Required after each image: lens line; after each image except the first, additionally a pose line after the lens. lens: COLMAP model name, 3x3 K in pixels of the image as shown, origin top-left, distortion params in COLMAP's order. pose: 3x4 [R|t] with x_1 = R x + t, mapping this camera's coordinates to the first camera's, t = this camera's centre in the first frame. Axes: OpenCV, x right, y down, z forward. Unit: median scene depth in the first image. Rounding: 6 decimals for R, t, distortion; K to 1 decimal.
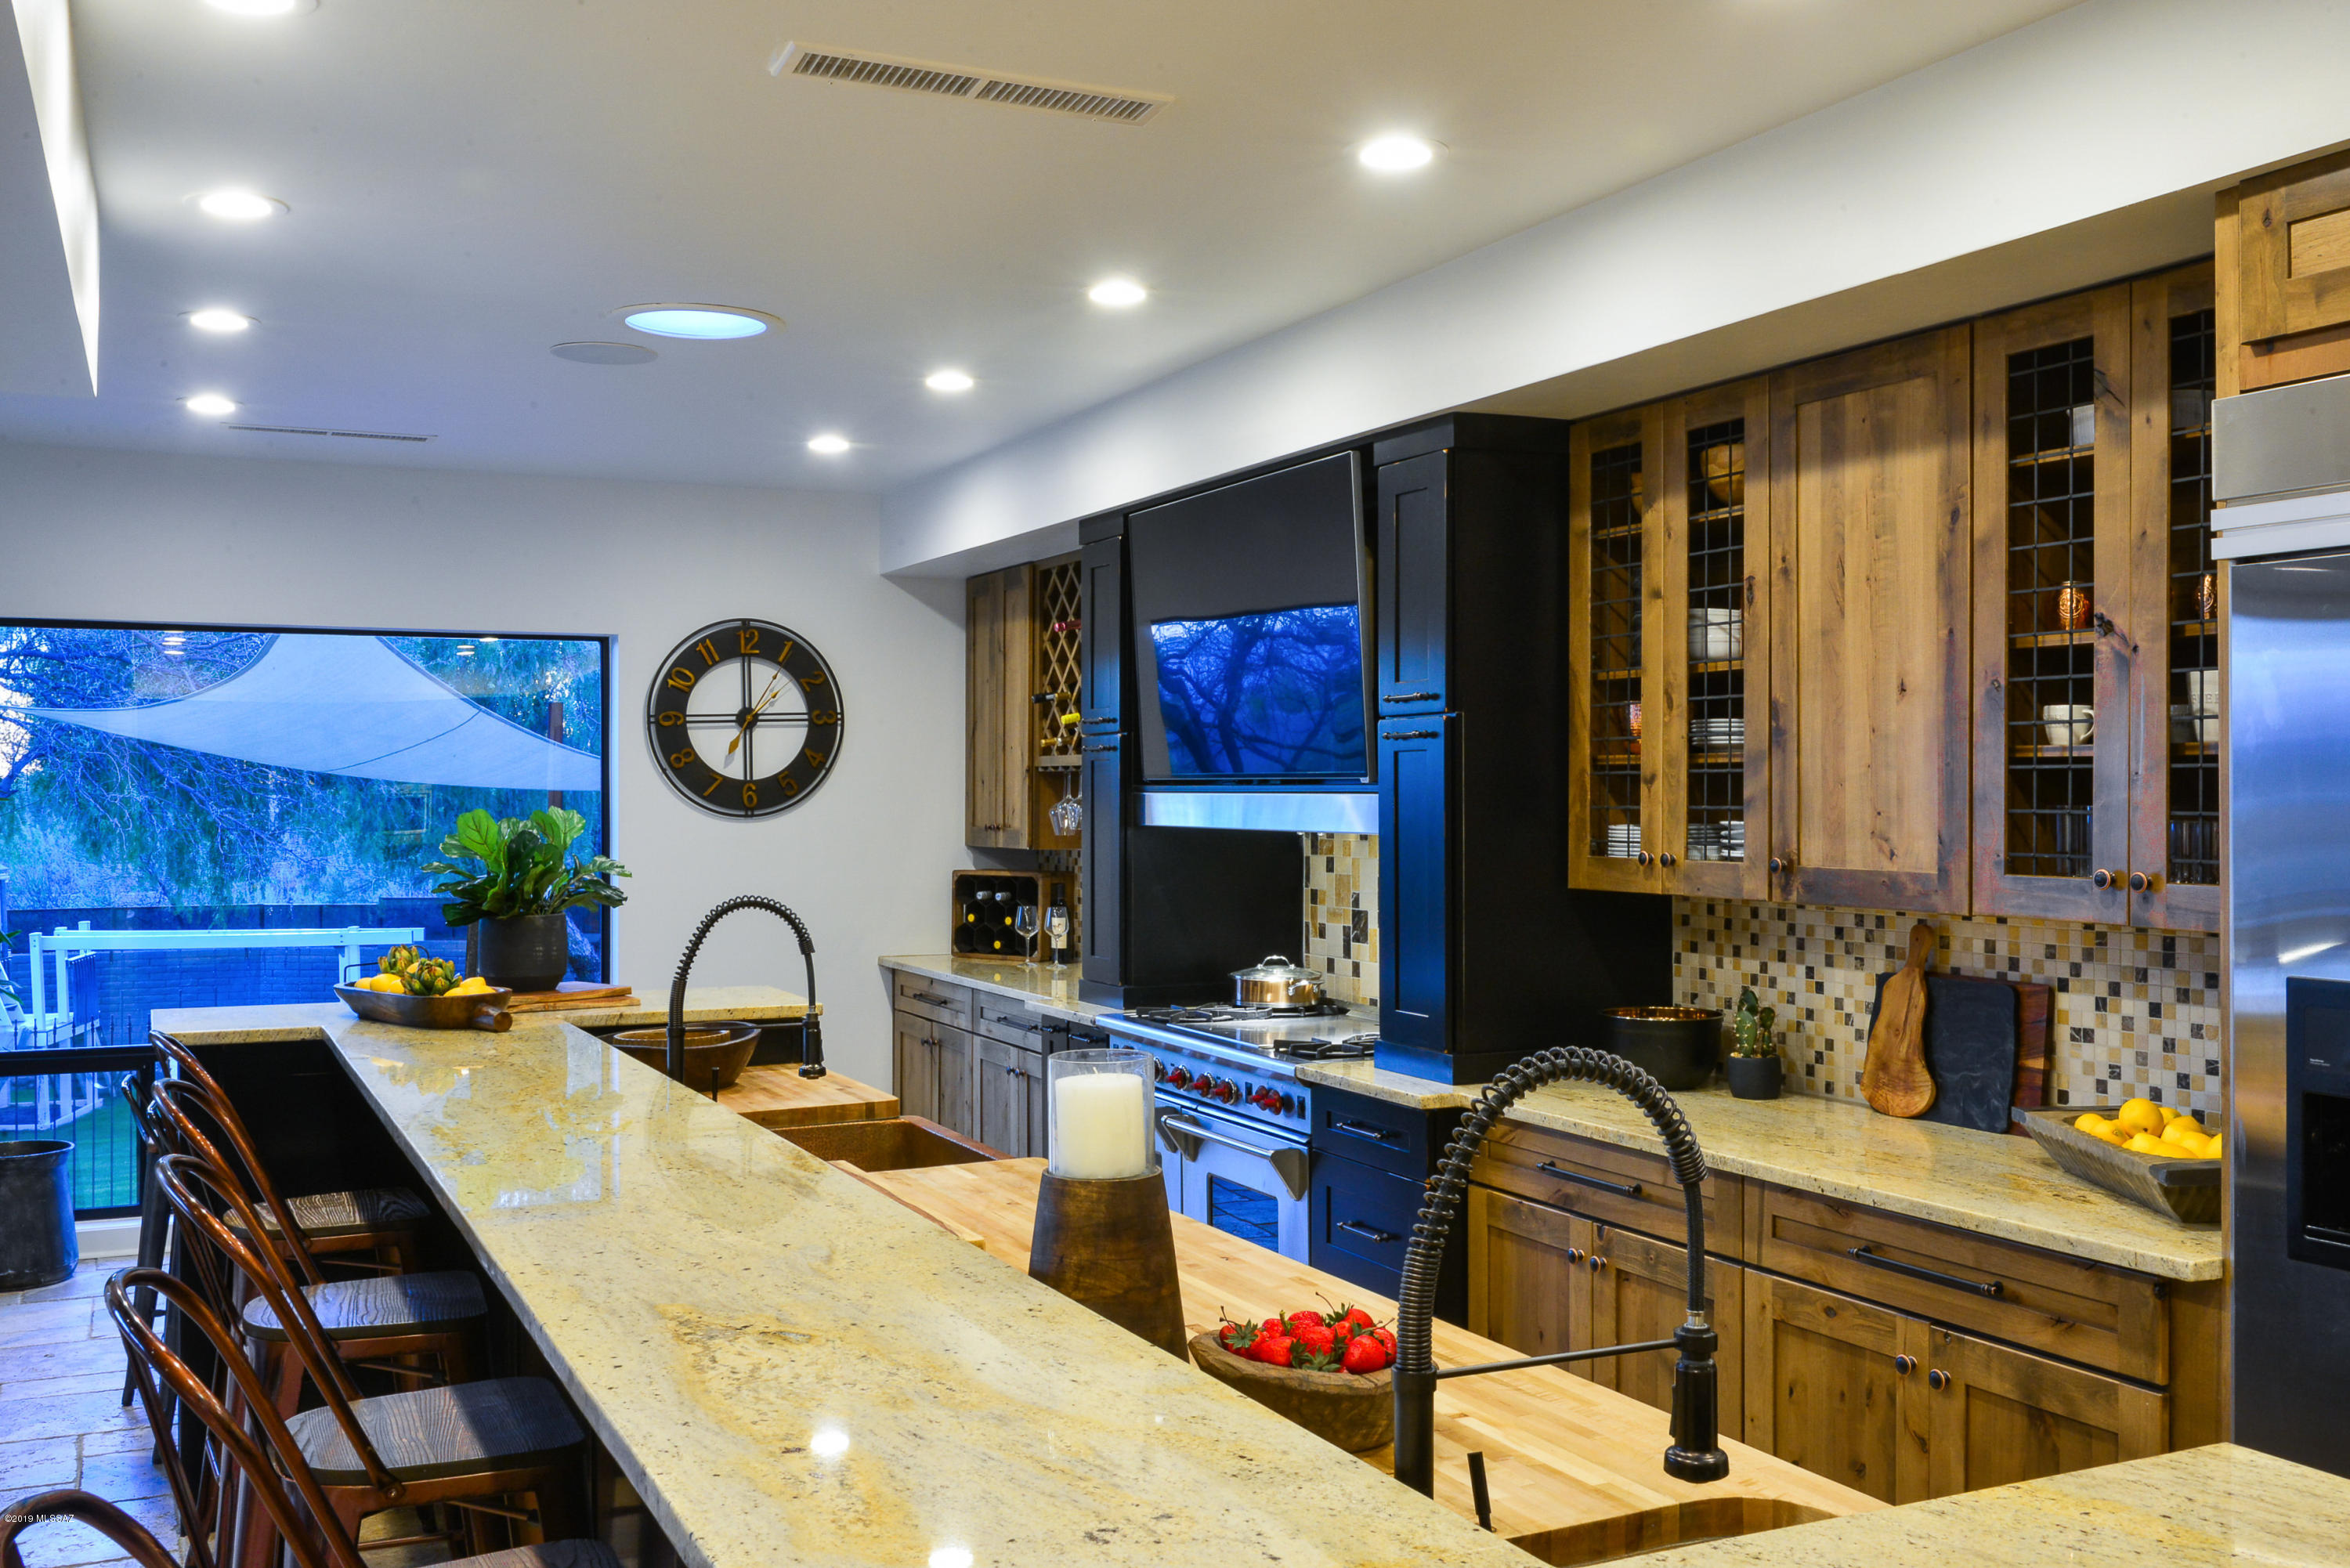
lens RADIAL K [[2120.3, 0, 1175.0], [0, 2120.3, 784.0], [0, 0, 1]] dist [-0.001127, -0.002288]
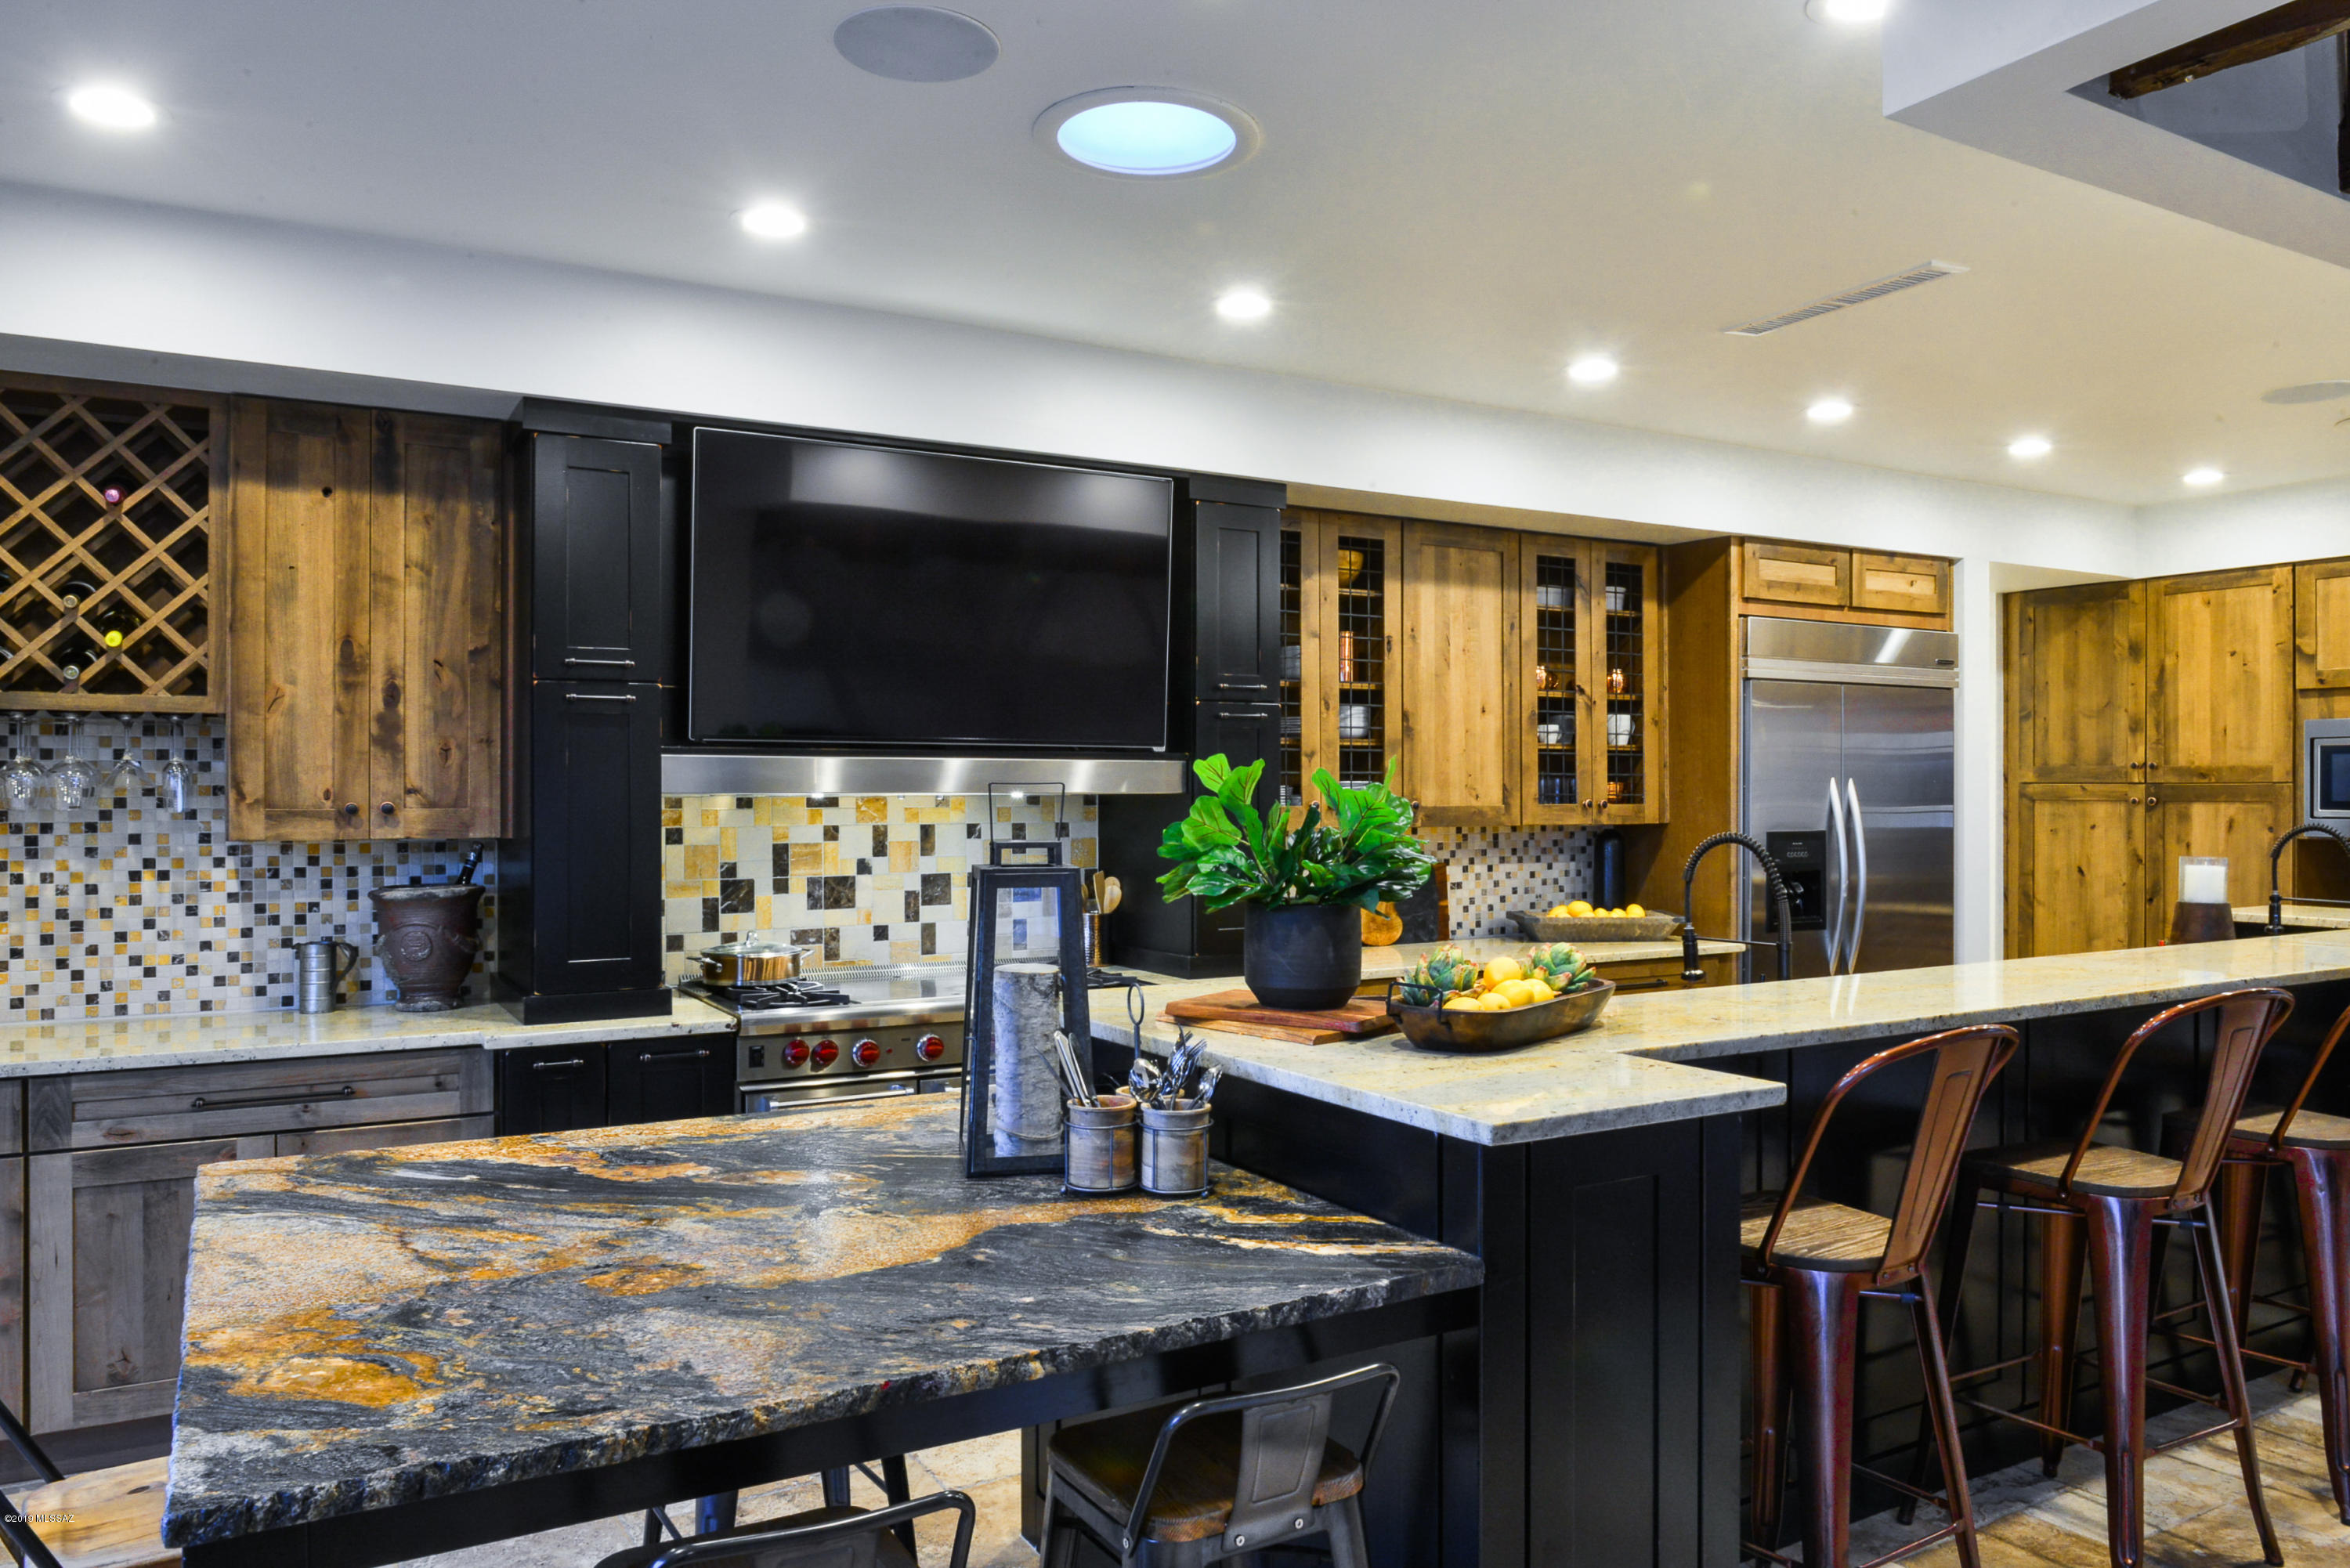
lens RADIAL K [[1608.9, 0, 1175.0], [0, 1608.9, 784.0], [0, 0, 1]] dist [0.000904, 0.000780]
pose [[-0.071270, 0.005362, 0.997443, -1.098502], [-0.002977, 0.999980, -0.005588, 0.030866], [-0.997453, -0.003368, -0.071252, 1.391784]]
